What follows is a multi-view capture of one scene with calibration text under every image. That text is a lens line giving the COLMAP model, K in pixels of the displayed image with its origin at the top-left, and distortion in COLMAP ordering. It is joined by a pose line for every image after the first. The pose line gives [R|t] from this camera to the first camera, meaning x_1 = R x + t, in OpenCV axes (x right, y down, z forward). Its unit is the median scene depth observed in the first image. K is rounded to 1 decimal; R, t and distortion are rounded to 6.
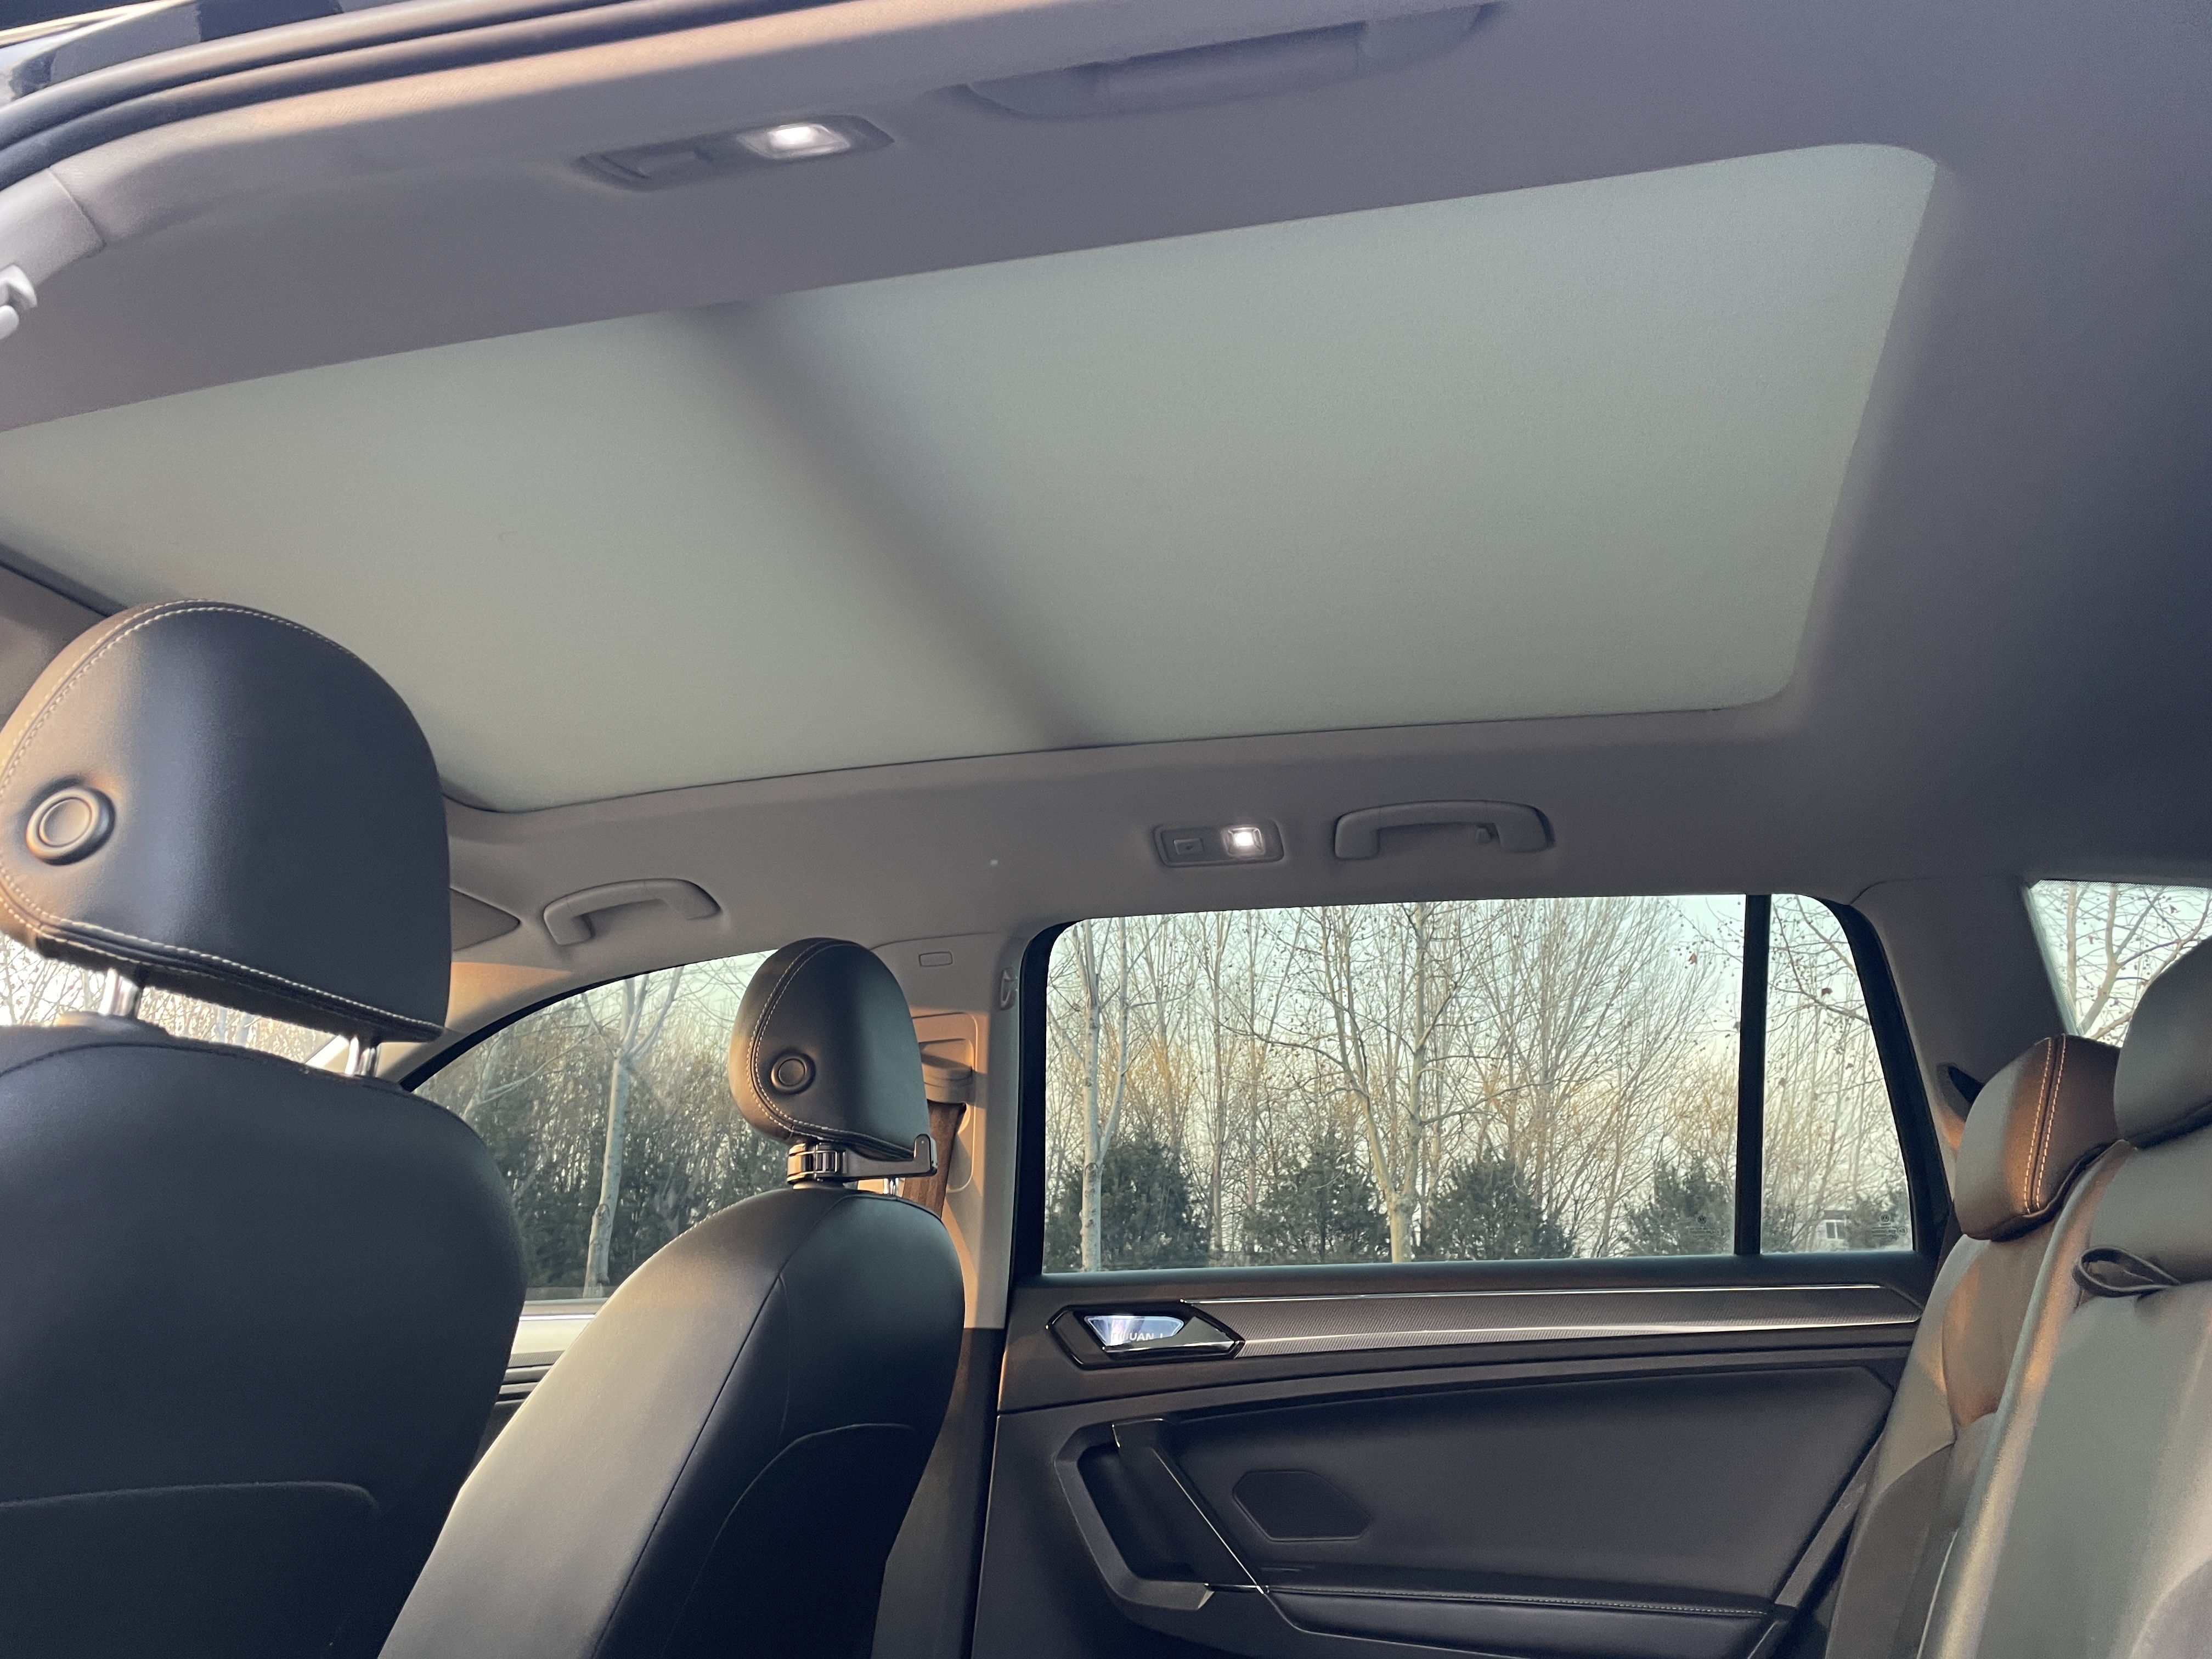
lens RADIAL K [[1666.5, 0, 1113.8], [0, 1666.5, 845.7], [0, 0, 1]] dist [0.096402, -0.115437]
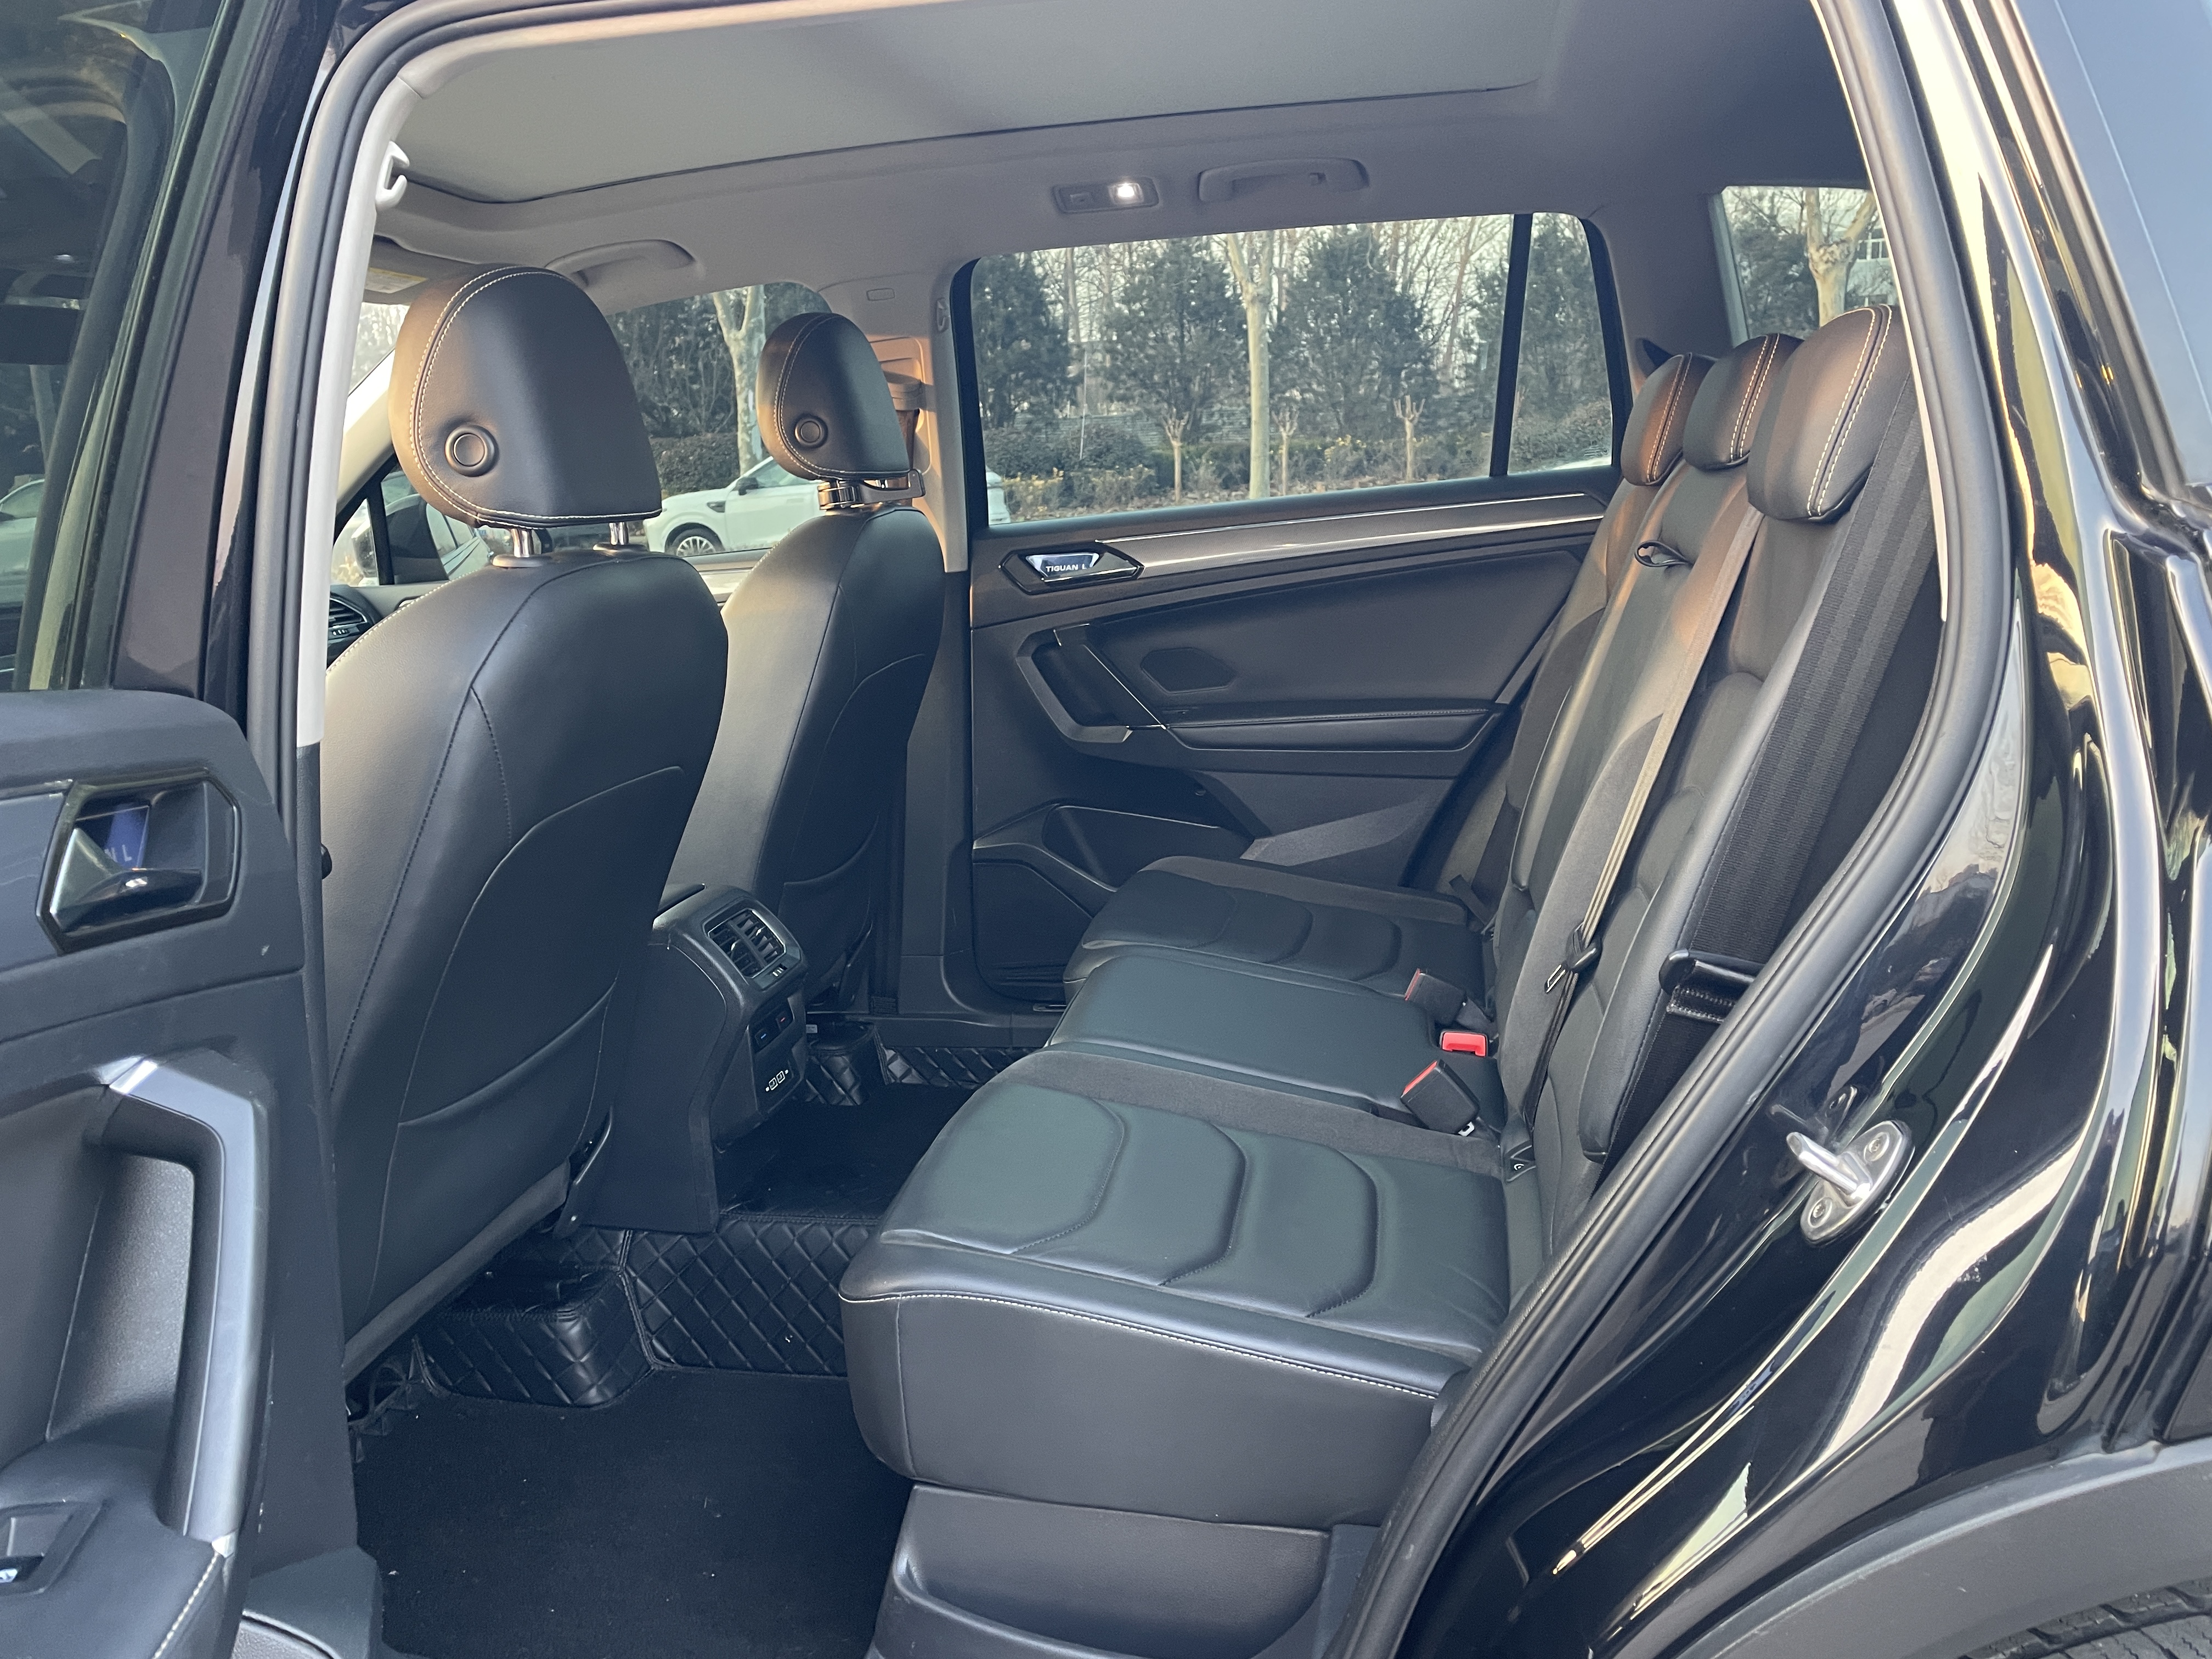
lens RADIAL K [[1666.5, 0, 1110.7], [0, 1666.5, 822.3], [0, 0, 1]] dist [0.096402, -0.115437]
pose [[0.993583, -0.098739, 0.055174, -0.044799], [0.058717, 0.867182, 0.494517, -0.199222], [-0.096674, -0.488104, 0.867415, -0.290118]]
